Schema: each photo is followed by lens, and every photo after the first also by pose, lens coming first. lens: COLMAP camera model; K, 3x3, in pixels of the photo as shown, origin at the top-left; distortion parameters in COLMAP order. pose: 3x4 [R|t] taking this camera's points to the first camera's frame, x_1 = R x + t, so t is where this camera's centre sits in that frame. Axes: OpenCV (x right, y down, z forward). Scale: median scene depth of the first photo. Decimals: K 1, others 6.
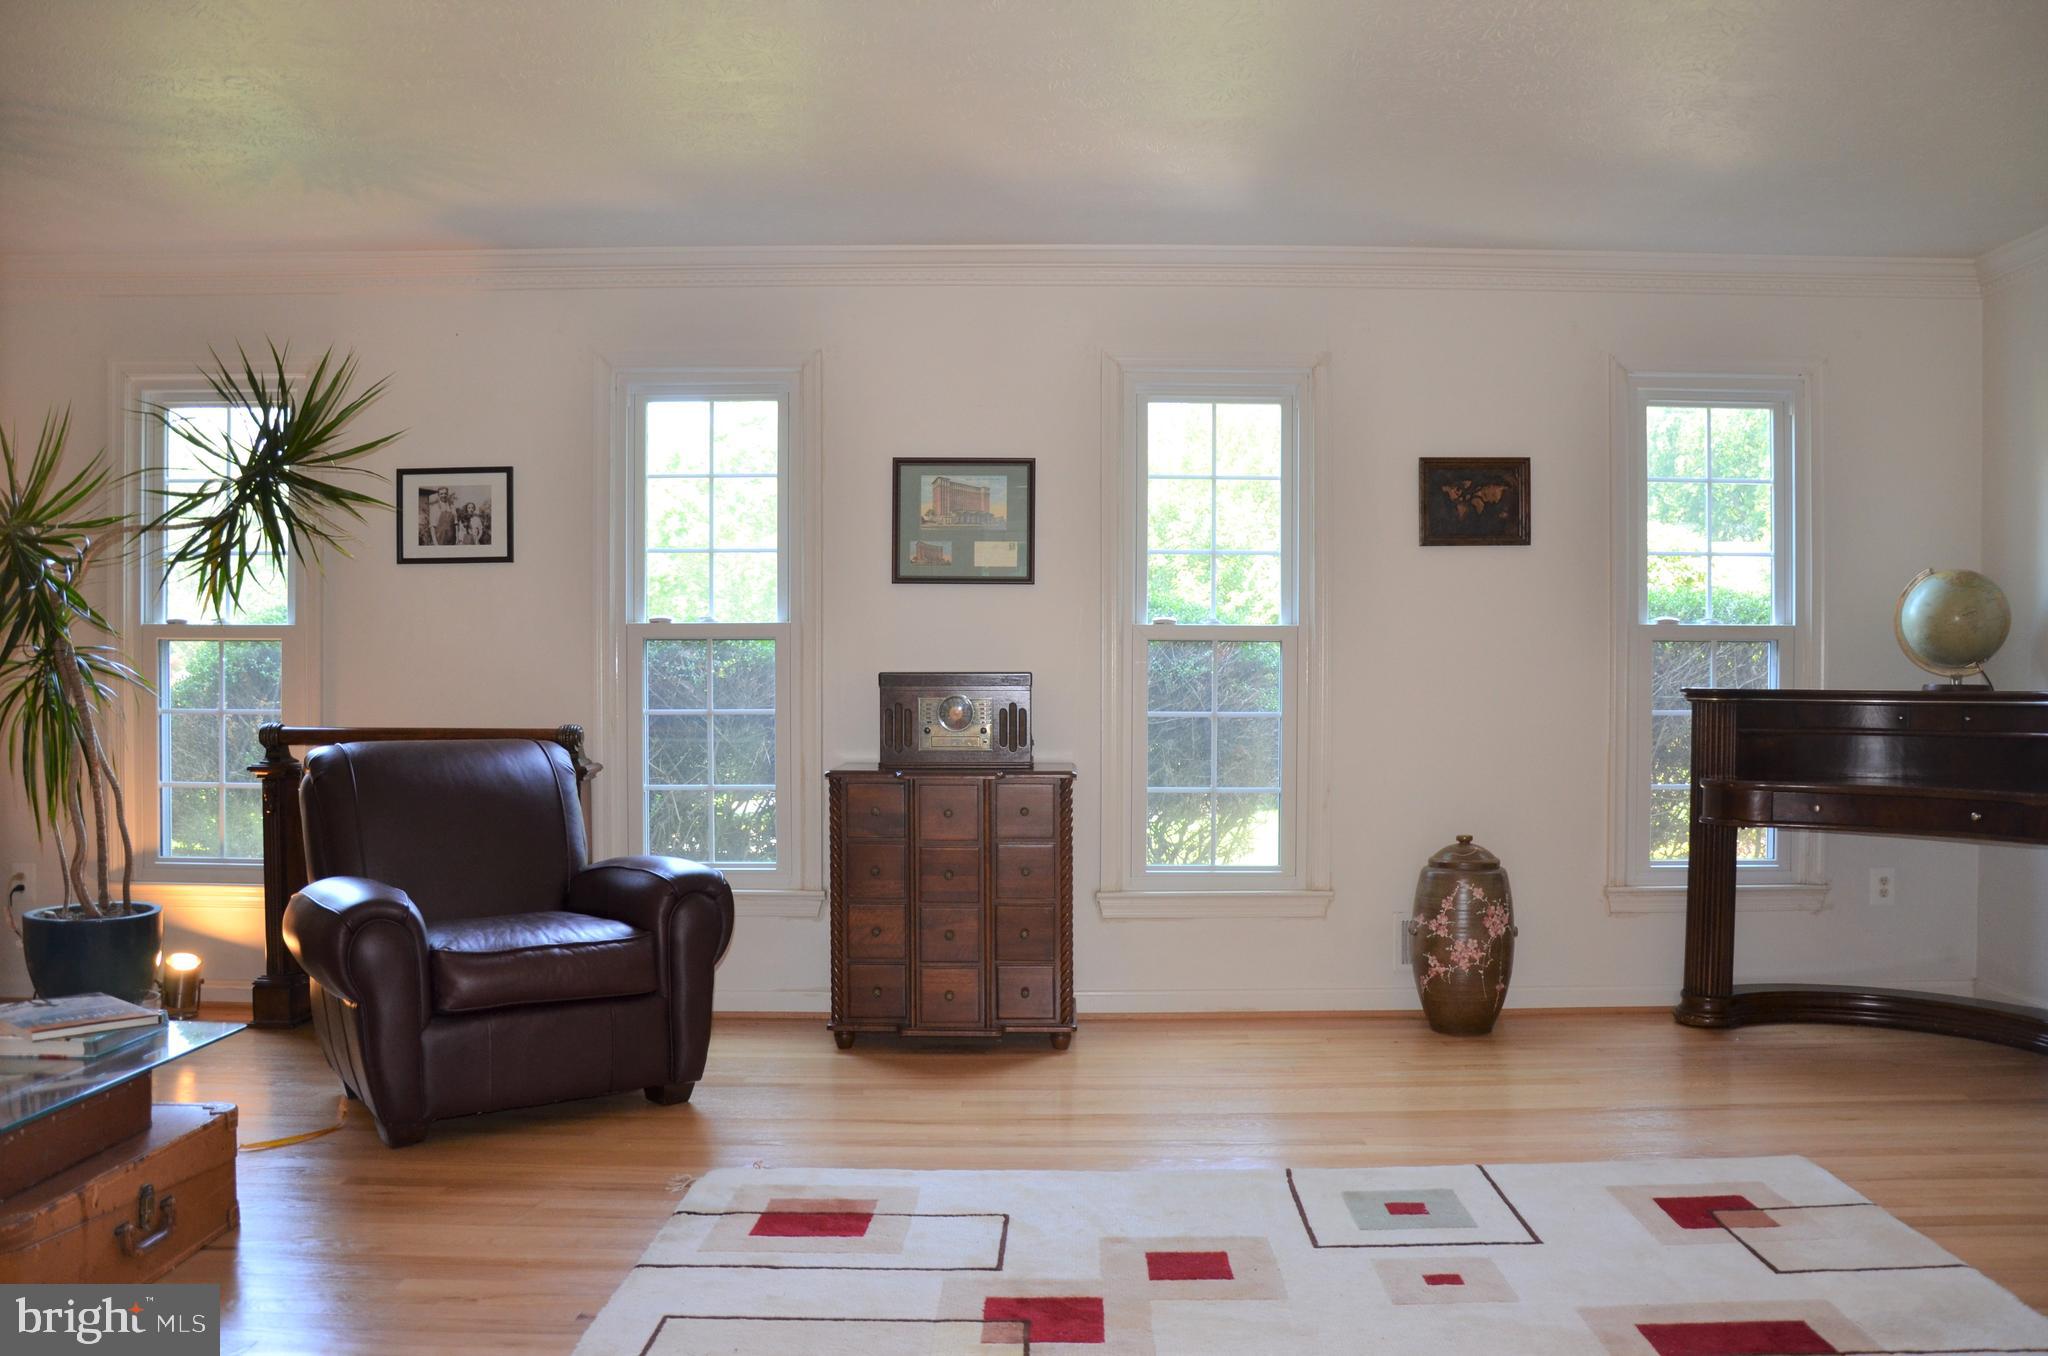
lens RADIAL K [[1605.5, 0, 1055.9], [0, 1605.5, 701.6], [0, 0, 1]] dist [-0.162274, 0.137593]
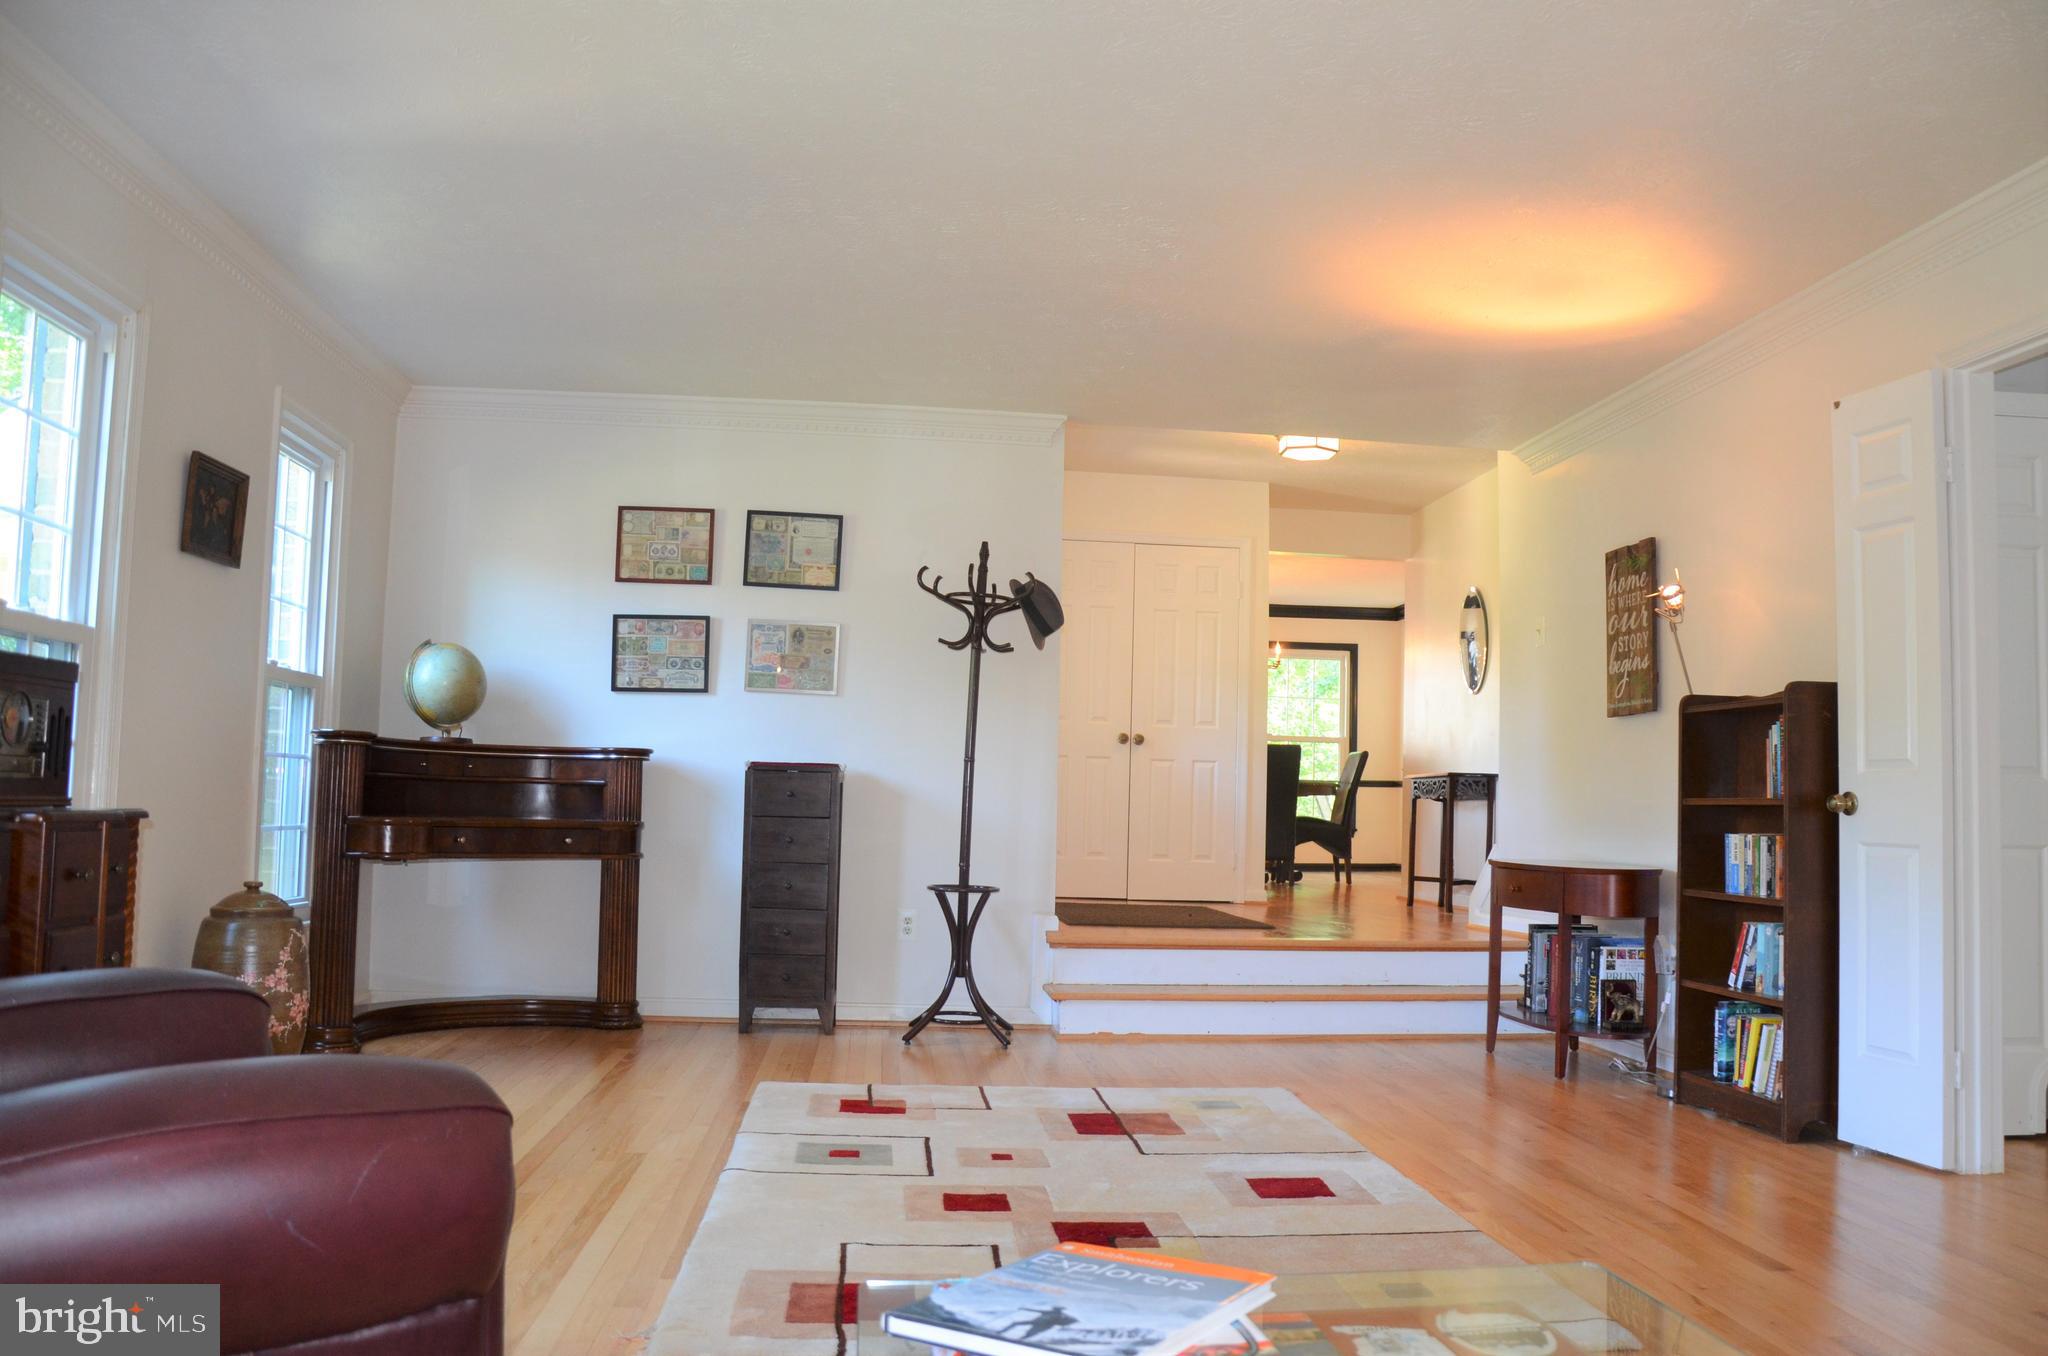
lens RADIAL K [[1605.5, 0, 1055.9], [0, 1605.5, 701.6], [0, 0, 1]] dist [-0.162274, 0.137593]
pose [[-0.113234, 0.060042, 0.991753, -0.696633], [-0.017605, 0.997894, -0.062424, 0.029725], [-0.993412, -0.024528, -0.111938, 0.662822]]
